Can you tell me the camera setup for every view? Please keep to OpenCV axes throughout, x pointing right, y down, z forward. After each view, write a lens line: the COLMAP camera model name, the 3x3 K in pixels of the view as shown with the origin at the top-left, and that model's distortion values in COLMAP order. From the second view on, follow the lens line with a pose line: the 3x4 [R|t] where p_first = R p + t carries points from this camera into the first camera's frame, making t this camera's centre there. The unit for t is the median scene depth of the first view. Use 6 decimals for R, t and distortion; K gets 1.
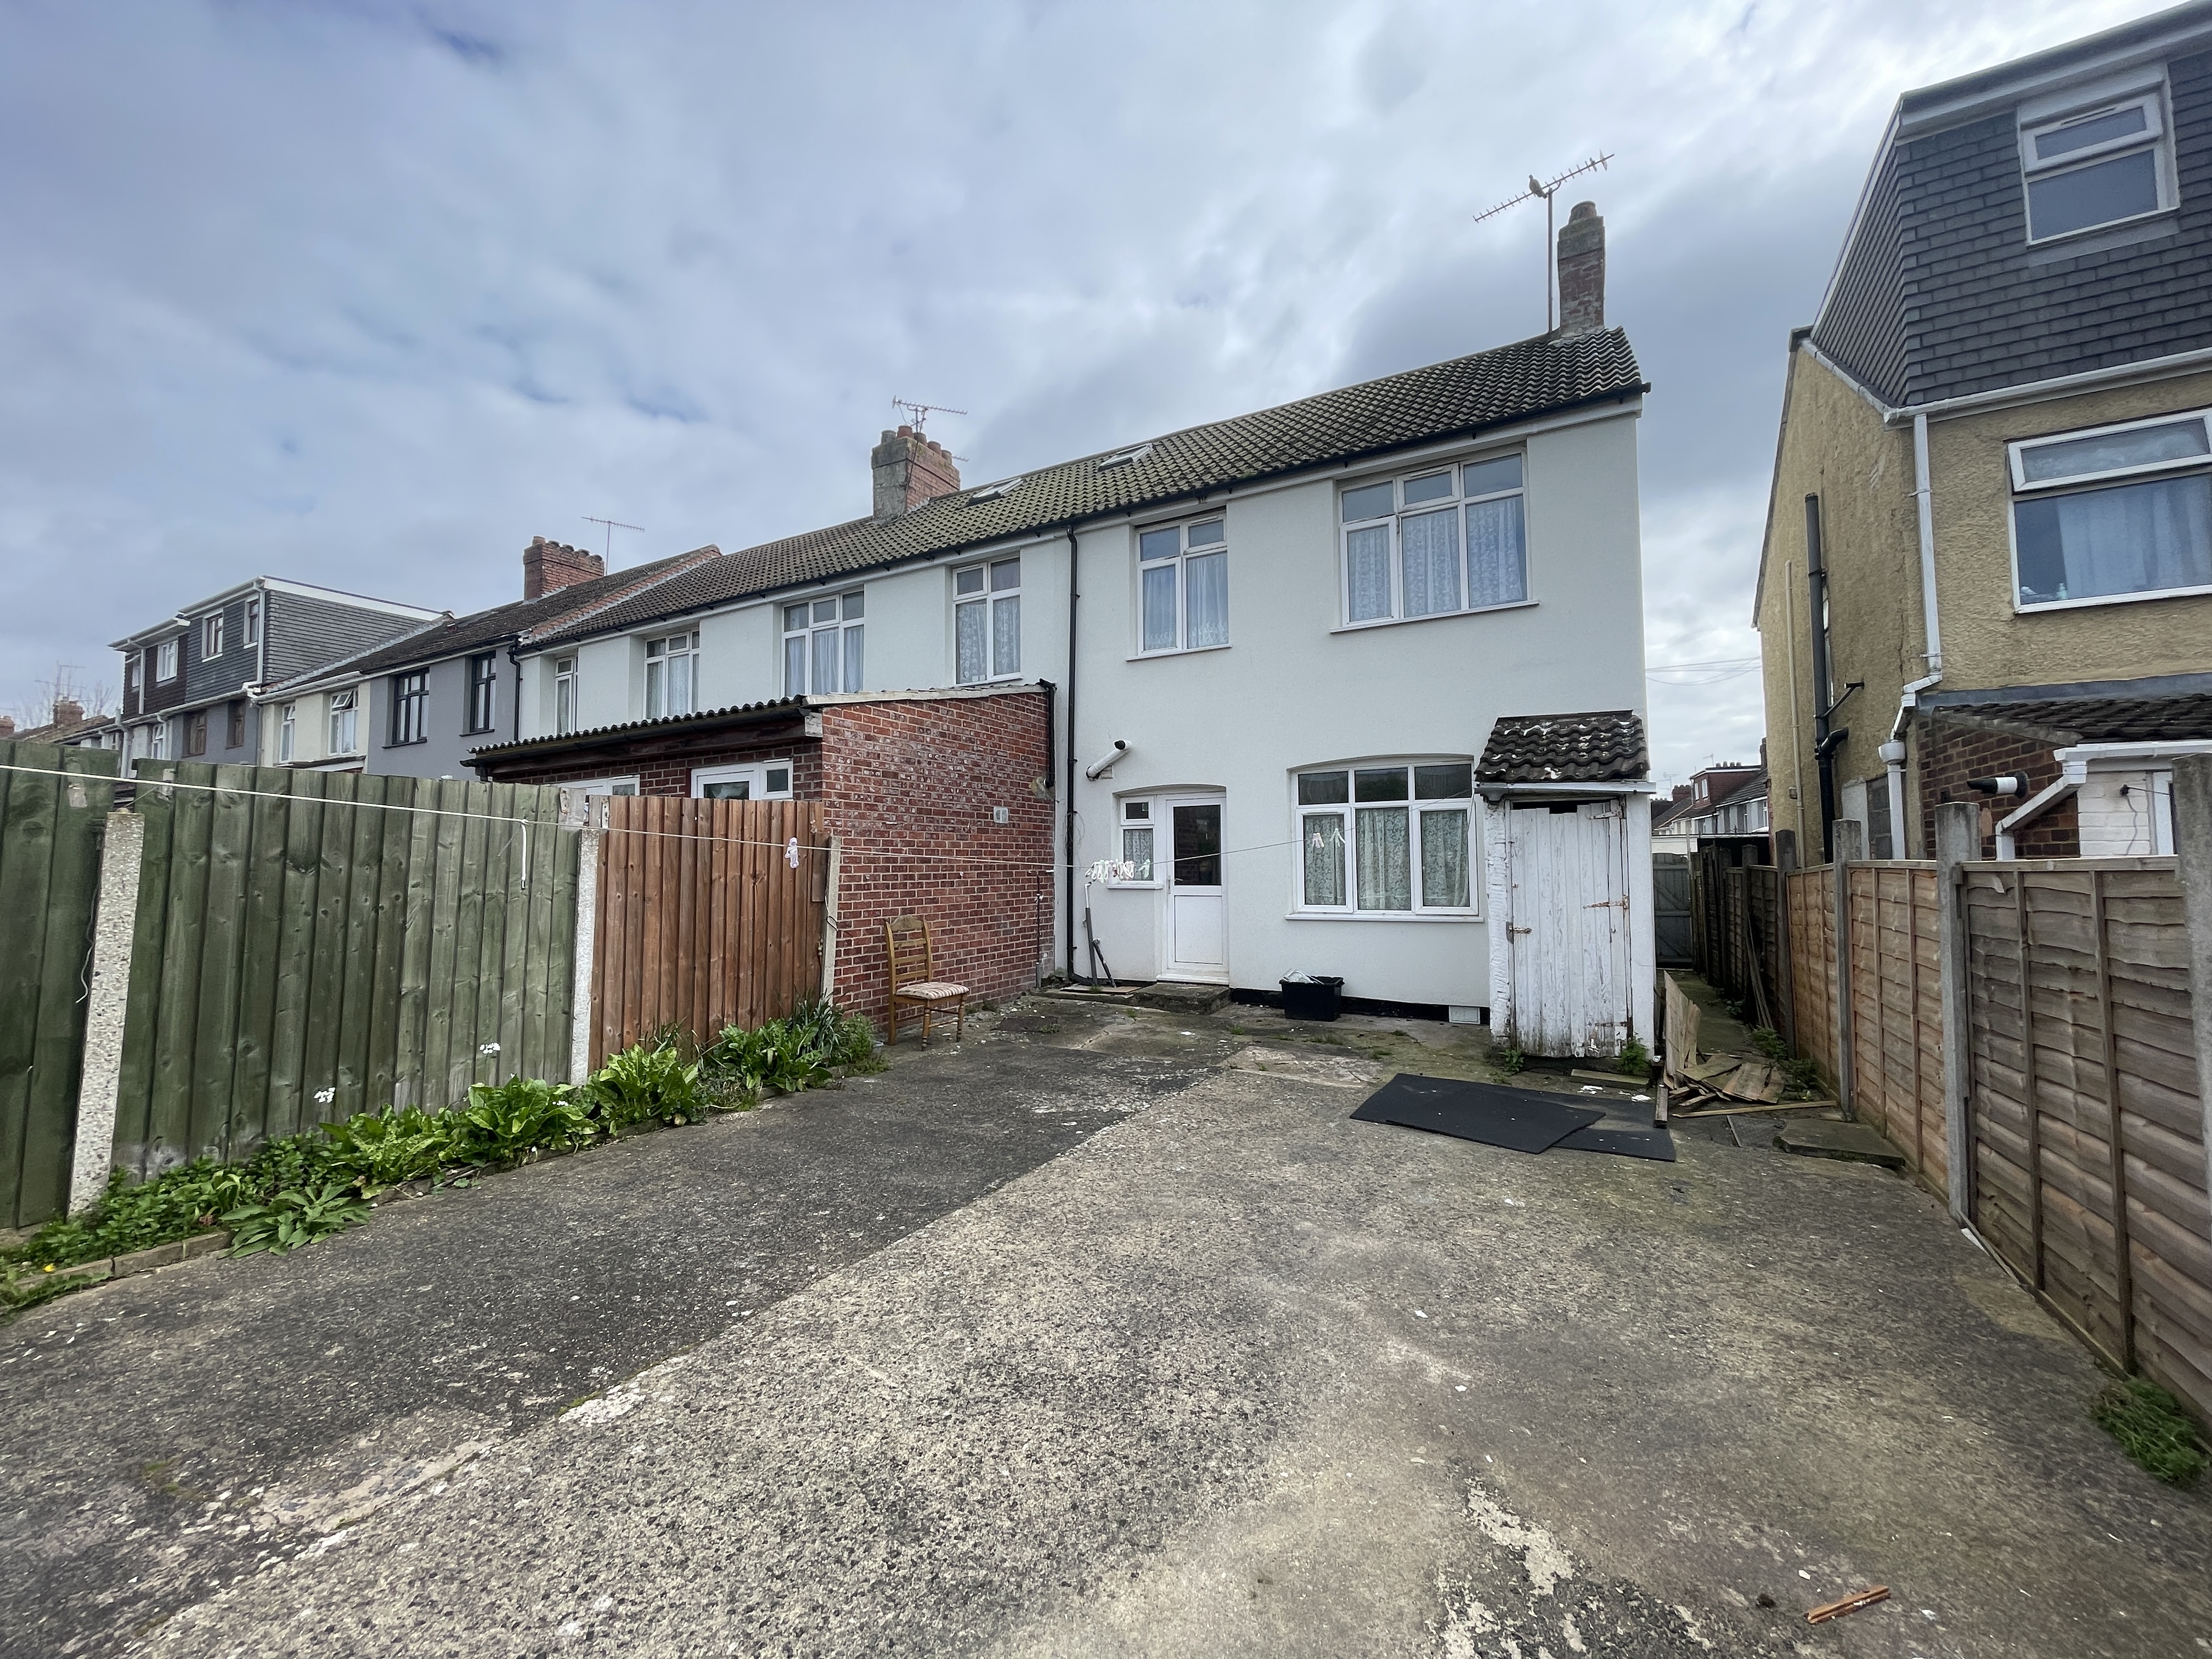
lens RADIAL K [[880.7, 0, 1093.8], [0, 880.7, 817.8], [0, 0, 1]] dist [-0.007809, -0.000261]
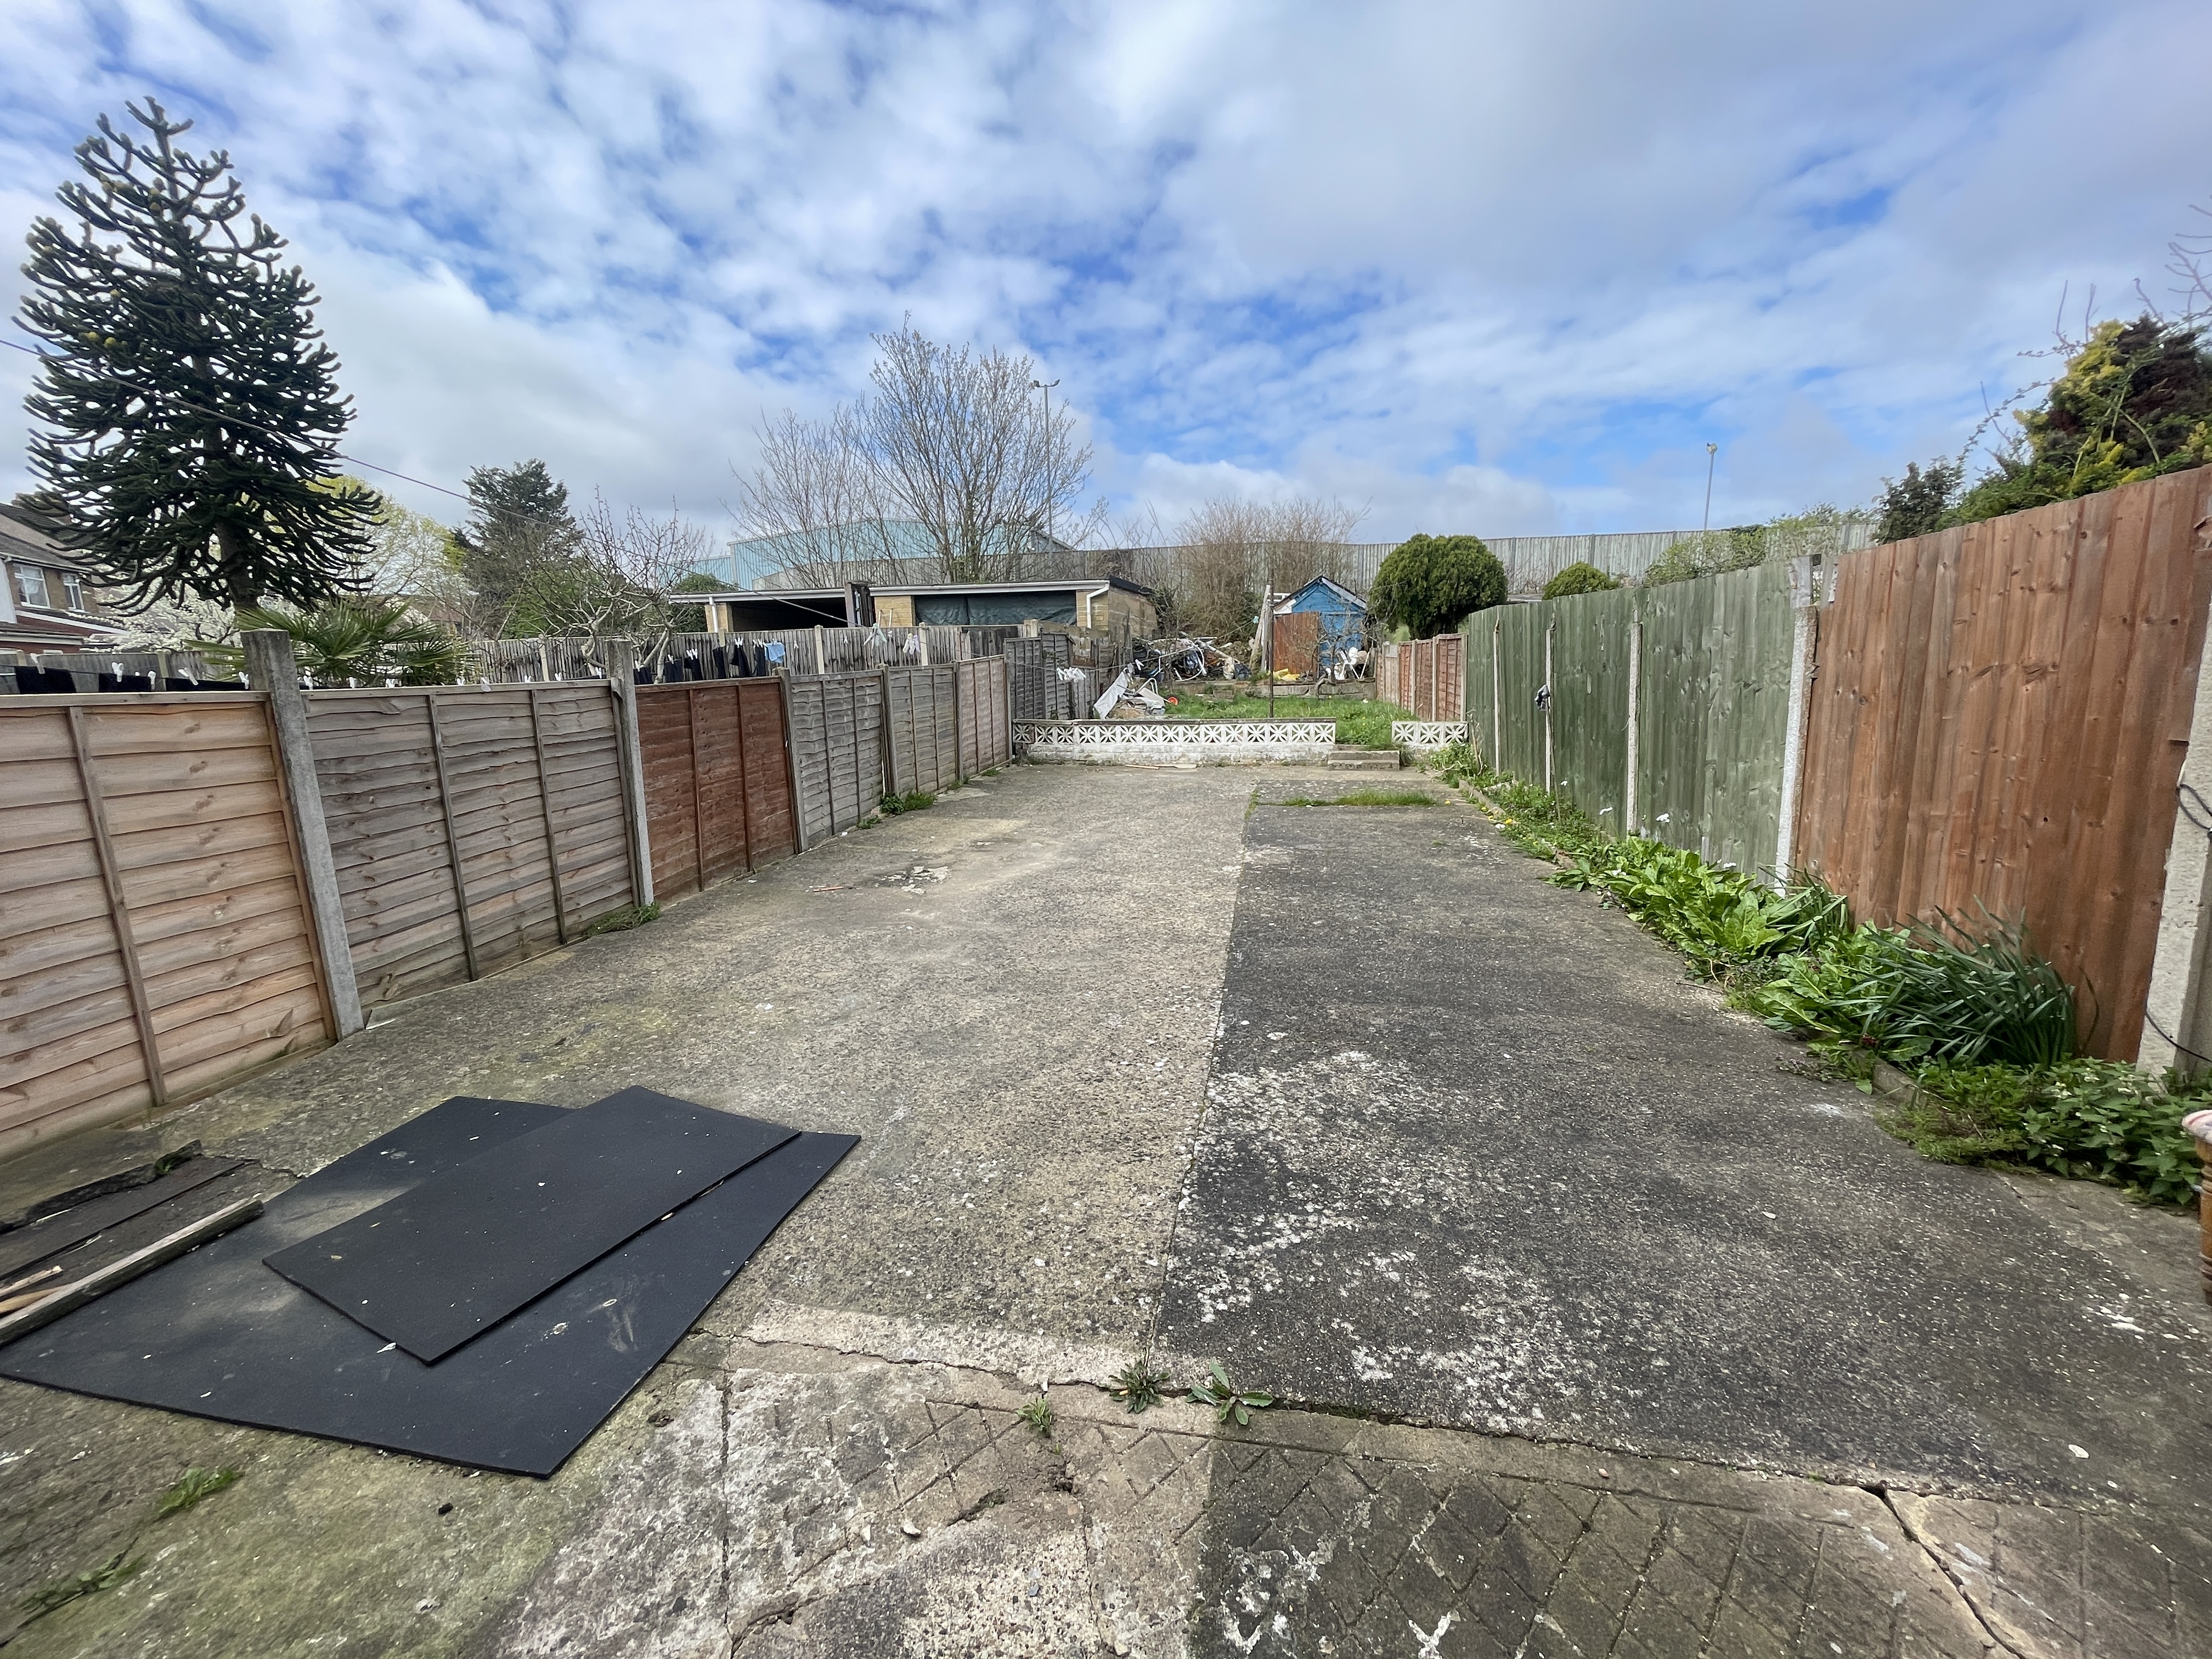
lens RADIAL K [[880.7, 0, 1093.8], [0, 880.7, 817.8], [0, 0, 1]] dist [-0.007809, -0.000261]
pose [[-0.947686, 0.077276, -0.309708, 0.412590], [0.042303, 0.992100, 0.118099, 0.107798], [0.316388, 0.098819, -0.943469, 2.076239]]
